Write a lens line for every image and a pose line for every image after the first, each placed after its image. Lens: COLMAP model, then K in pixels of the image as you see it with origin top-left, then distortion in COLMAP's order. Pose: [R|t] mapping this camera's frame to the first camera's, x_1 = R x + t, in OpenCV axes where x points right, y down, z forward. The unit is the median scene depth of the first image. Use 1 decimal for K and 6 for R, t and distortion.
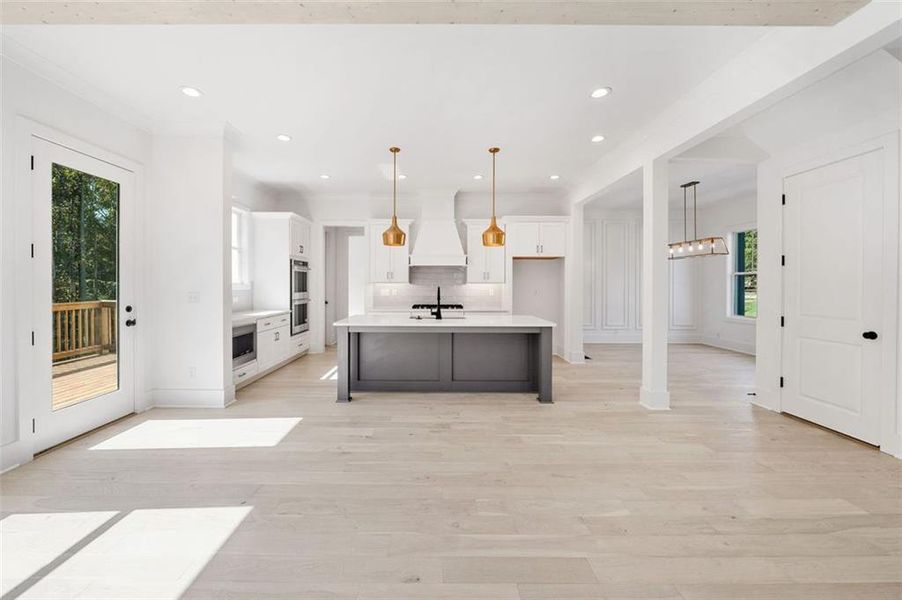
lens RADIAL K [[344.7, 0, 430.9], [0, 344.7, 286.2], [0, 0, 1]] dist [-0.008332, 0.000098]
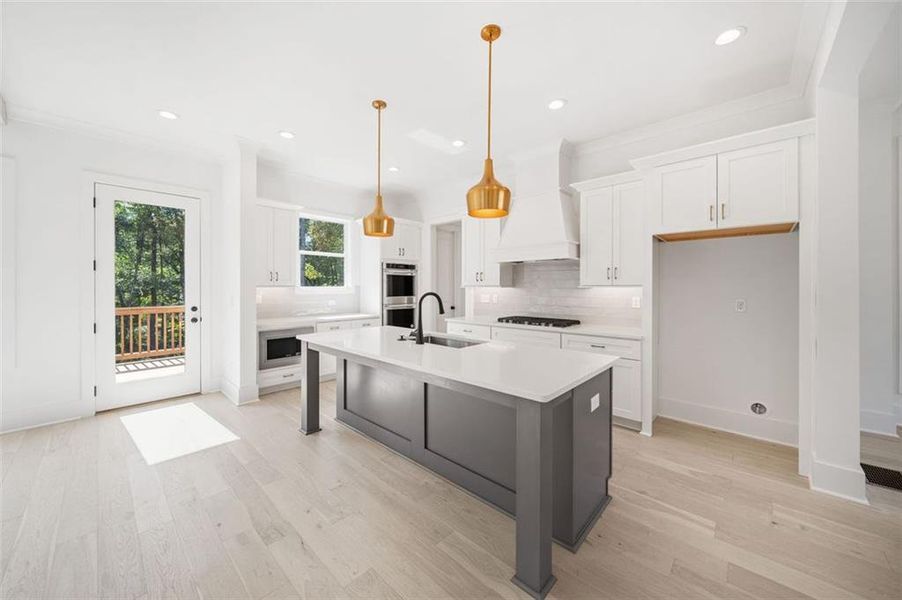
lens RADIAL K [[323.5, 0, 455.6], [0, 323.5, 288.3], [0, 0, 1]] dist [-0.002377, -0.000149]
pose [[0.739035, -0.000609, -0.673666, 0.366762], [-0.000953, 0.999998, -0.001949, -0.004160], [0.673666, 0.002082, 0.739033, 0.464151]]
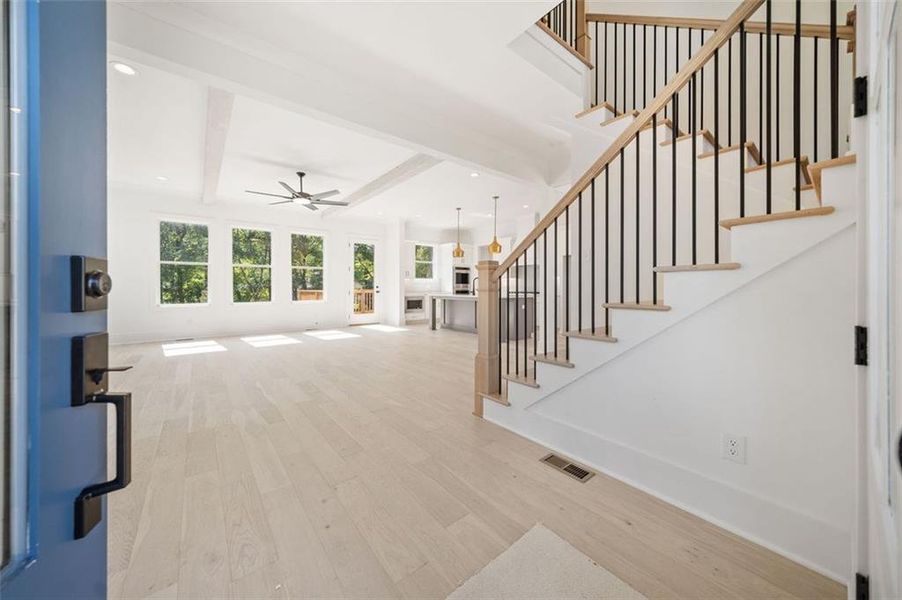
lens RADIAL K [[323.5, 0, 455.6], [0, 323.5, 288.3], [0, 0, 1]] dist [-0.002377, -0.000149]
pose [[0.632059, -0.000784, -0.774920, 1.011729], [-0.004689, 0.999977, -0.004836, 0.052360], [0.774906, 0.006690, 0.632041, -0.136420]]
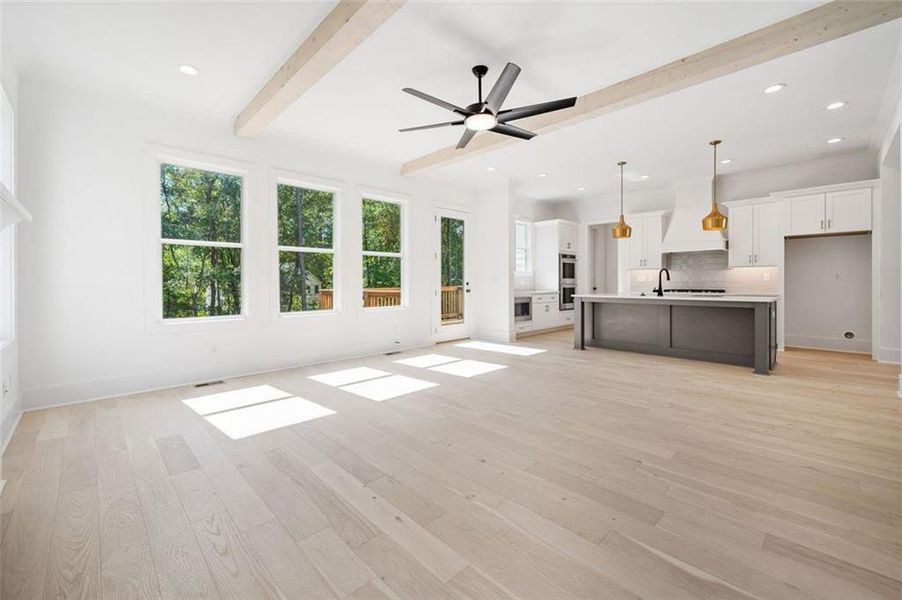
lens RADIAL K [[370.9, 0, 451.1], [0, 370.9, 283.8], [0, 0, 1]] dist [-0.000706, -0.000001]
pose [[0.703275, -0.003890, -0.710907, 0.332058], [0.002148, 0.999992, -0.003348, 0.044042], [0.710915, 0.000828, 0.703278, -0.330841]]
